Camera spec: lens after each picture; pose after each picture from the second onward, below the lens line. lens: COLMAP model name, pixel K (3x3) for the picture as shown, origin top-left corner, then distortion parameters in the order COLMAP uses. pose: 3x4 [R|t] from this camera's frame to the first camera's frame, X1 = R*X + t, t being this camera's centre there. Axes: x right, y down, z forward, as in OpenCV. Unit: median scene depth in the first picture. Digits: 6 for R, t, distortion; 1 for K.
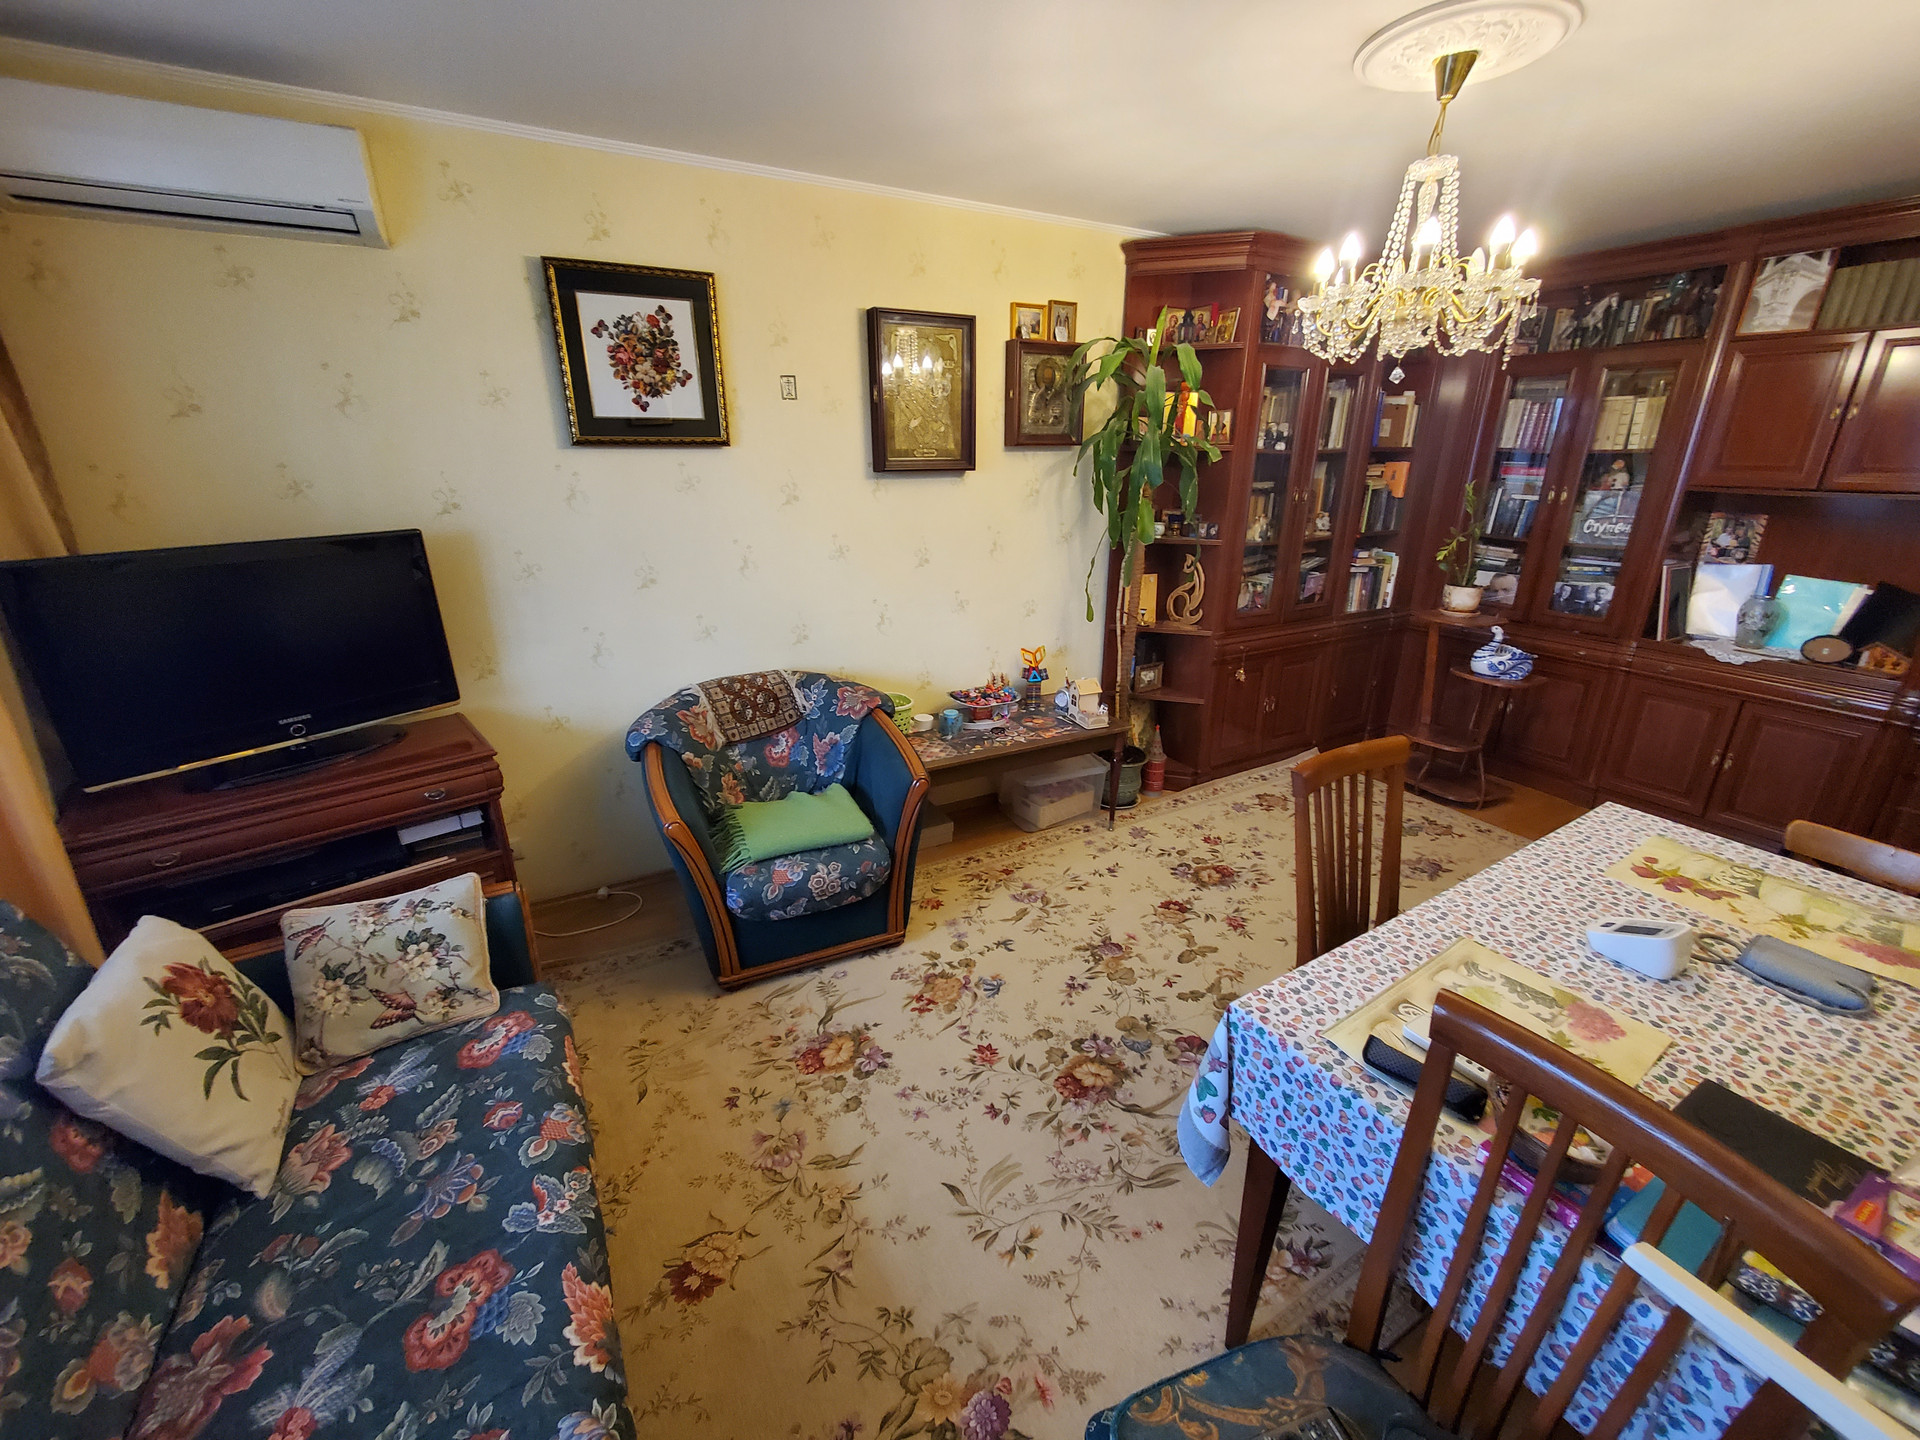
lens RADIAL K [[765.5, 0, 961.2], [0, 765.5, 717.4], [0, 0, 1]] dist [0.001959, -0.001041]
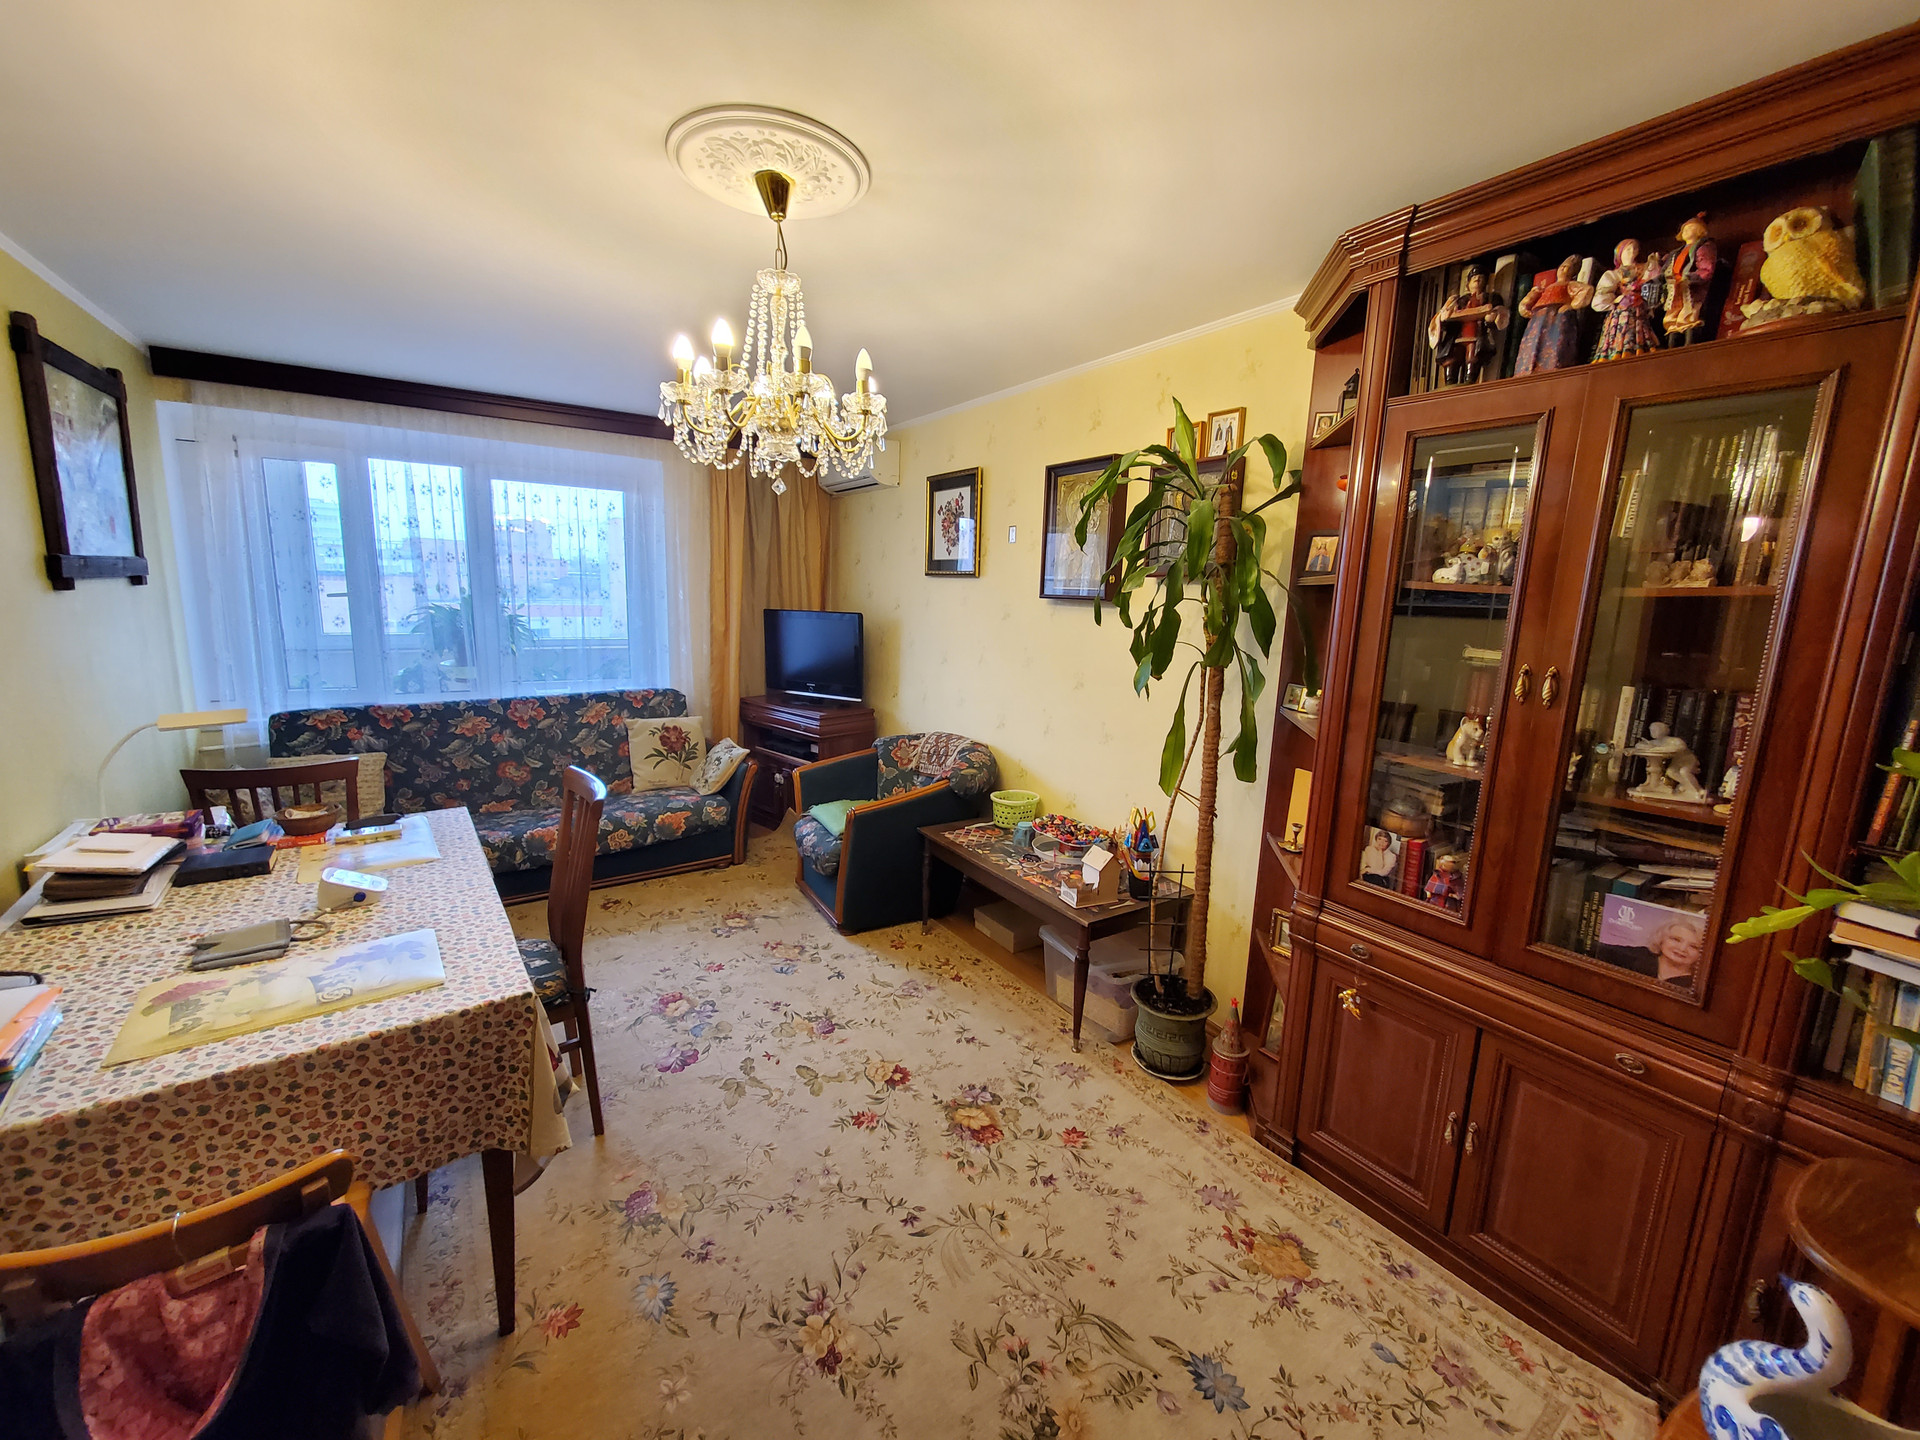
lens RADIAL K [[765.5, 0, 962.3], [0, 765.5, 718.0], [0, 0, 1]] dist [0.001959, -0.001041]
pose [[0.085002, 0.169315, -0.981890, 1.230005], [-0.363375, 0.922853, 0.127677, -0.304471], [0.927757, 0.345942, 0.139969, 0.929741]]
